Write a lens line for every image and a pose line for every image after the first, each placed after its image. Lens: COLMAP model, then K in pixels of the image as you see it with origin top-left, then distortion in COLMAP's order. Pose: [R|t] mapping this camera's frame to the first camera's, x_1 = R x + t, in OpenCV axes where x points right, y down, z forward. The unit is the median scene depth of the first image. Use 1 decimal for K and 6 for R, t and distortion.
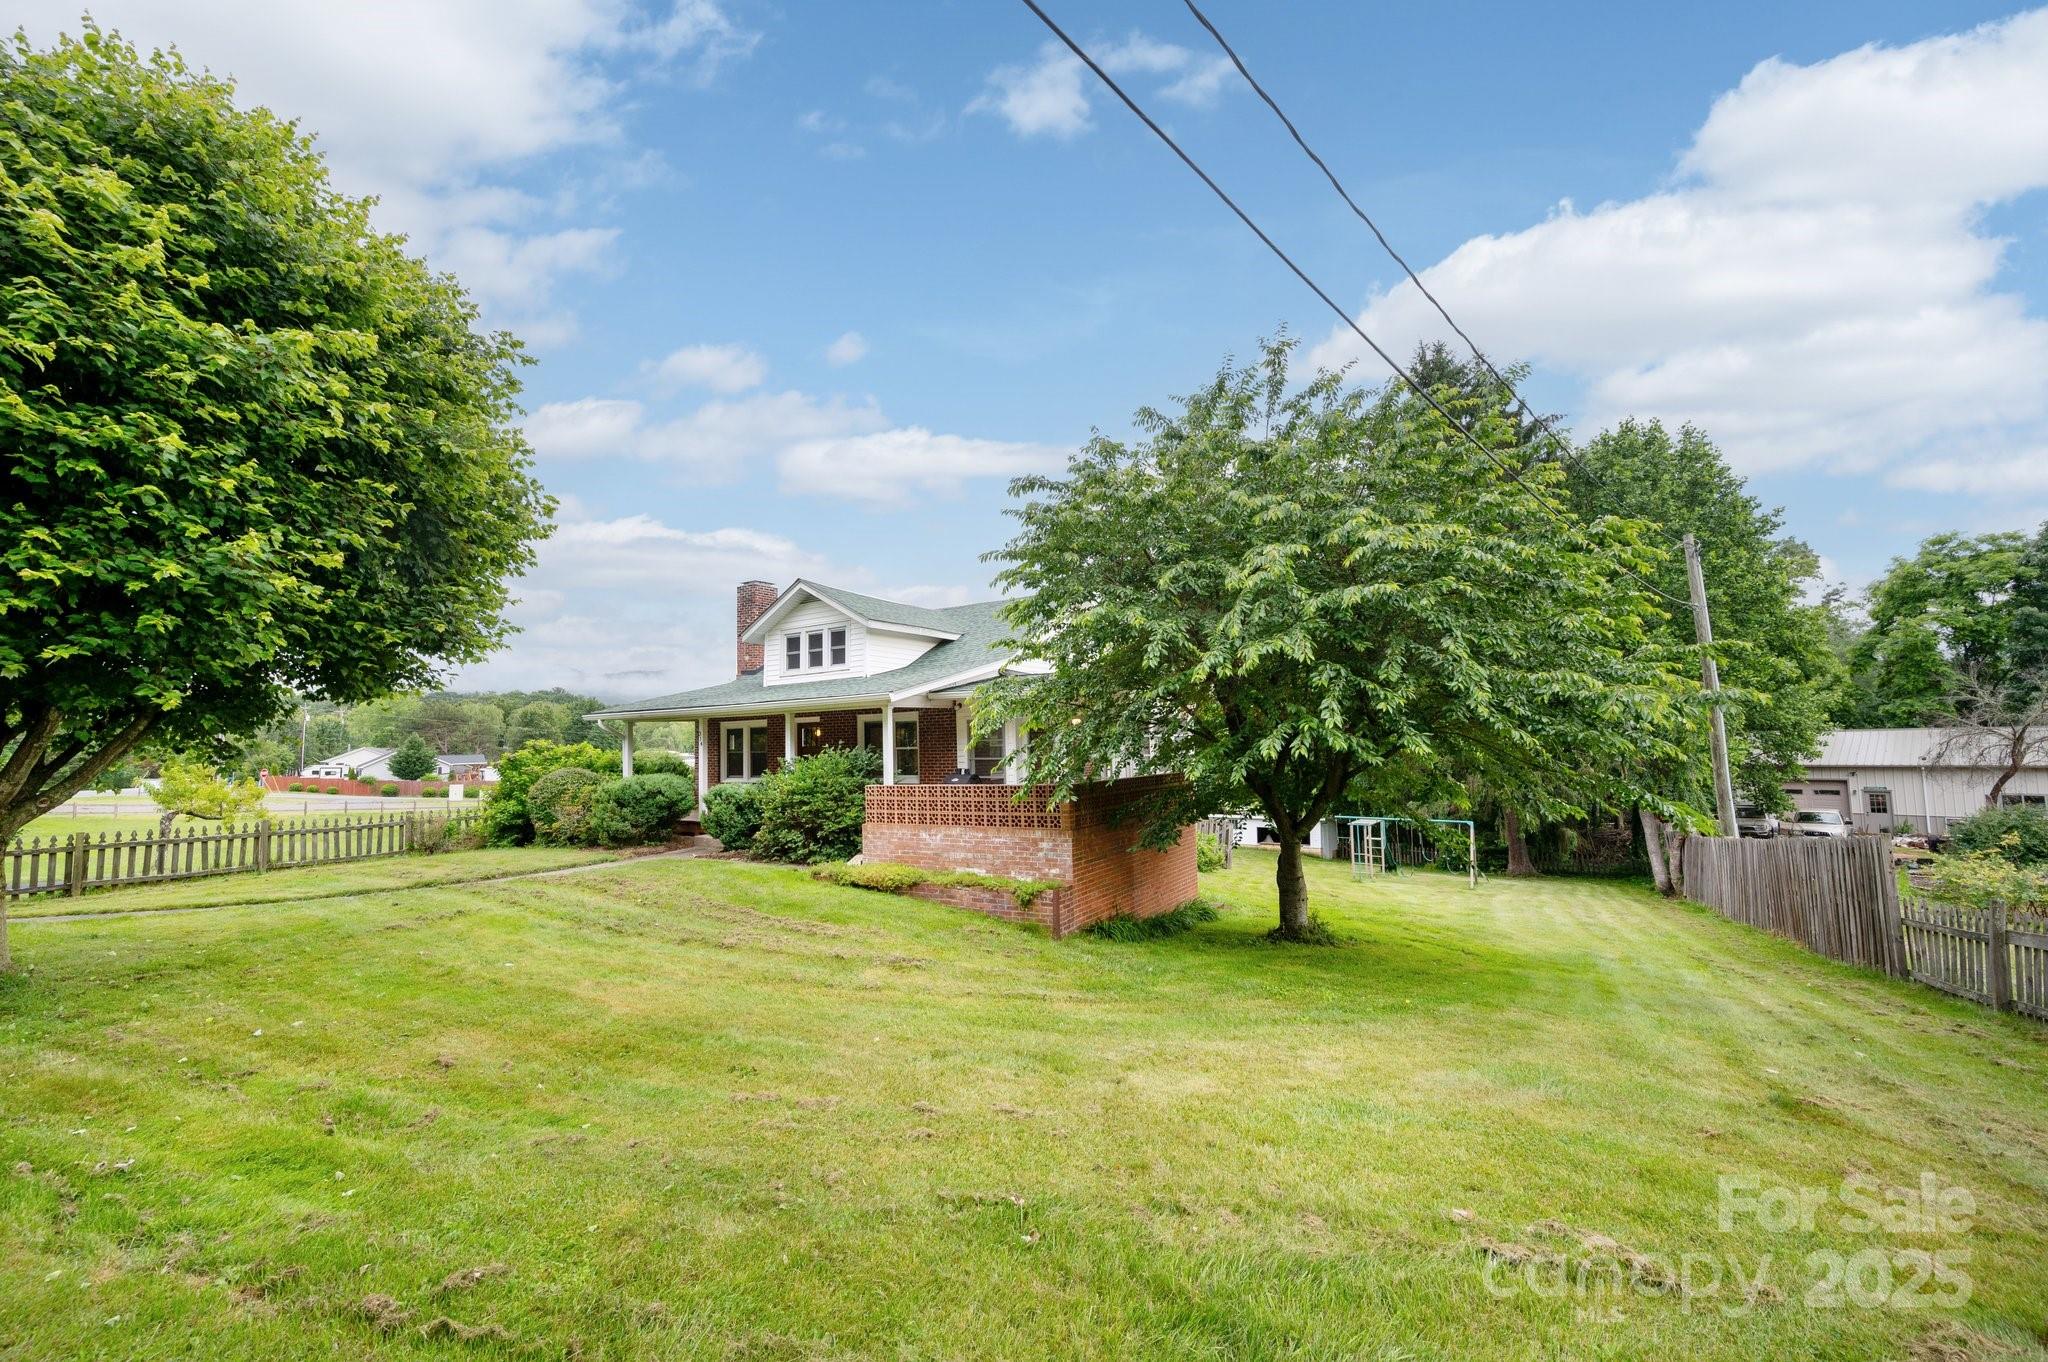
lens RADIAL K [[808.1, 0, 1024.0], [0, 808.1, 681.0], [0, 0, 1]] dist [-0.001524, -0.000145]
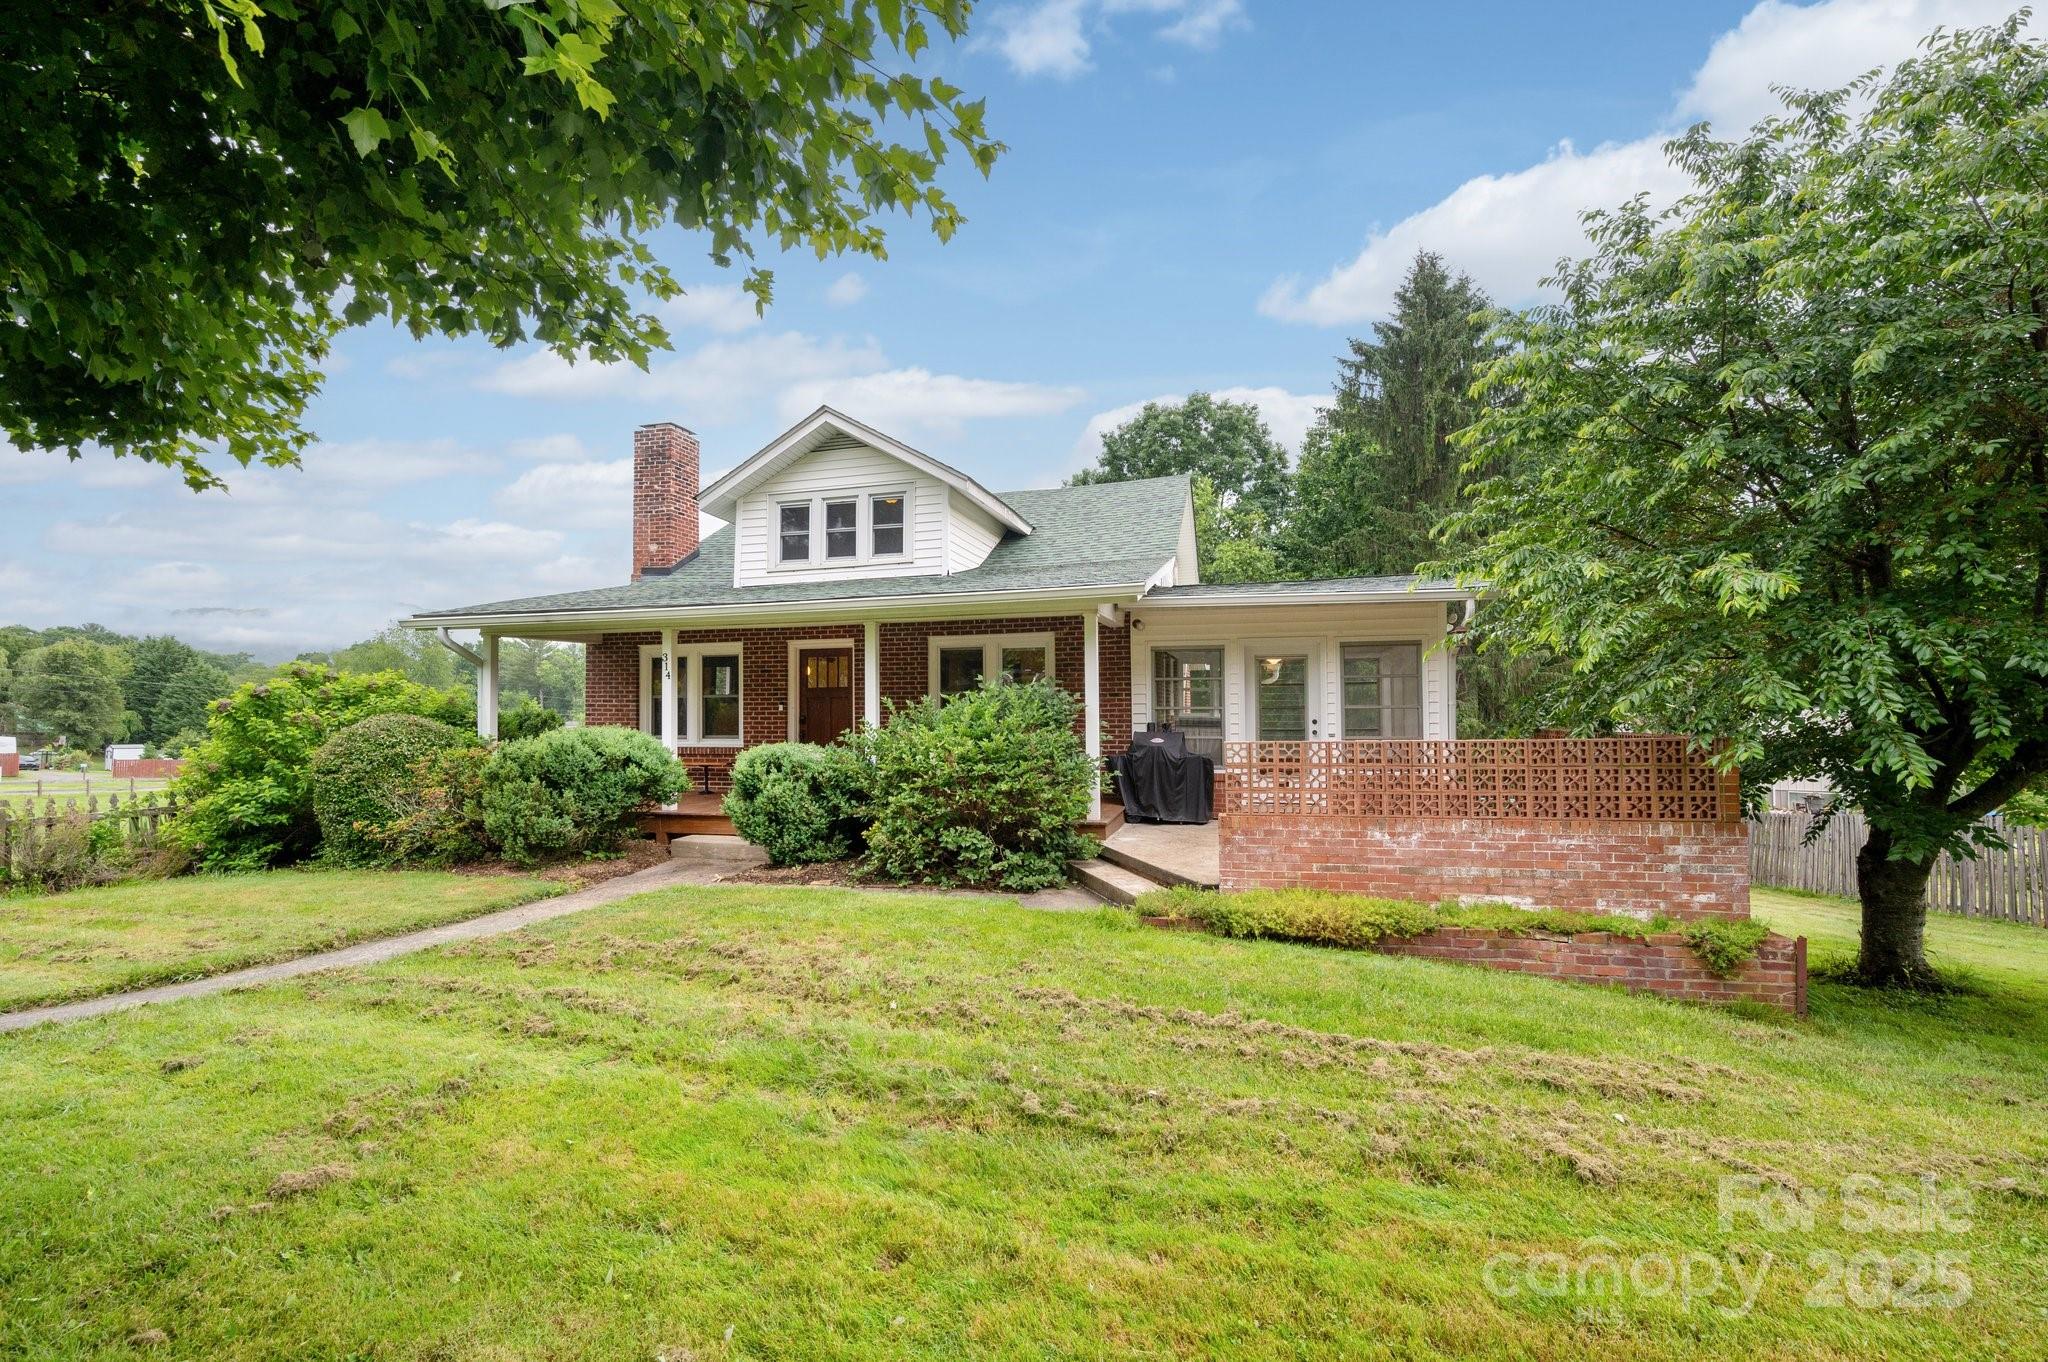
lens RADIAL K [[890.7, 0, 1025.4], [0, 890.7, 692.6], [0, 0, 1]] dist [-0.000046, 0.000063]
pose [[0.957722, 0.022511, 0.286814, -0.353192], [-0.037117, 0.998270, 0.045590, 0.054361], [-0.285292, -0.054308, 0.956901, 0.350573]]
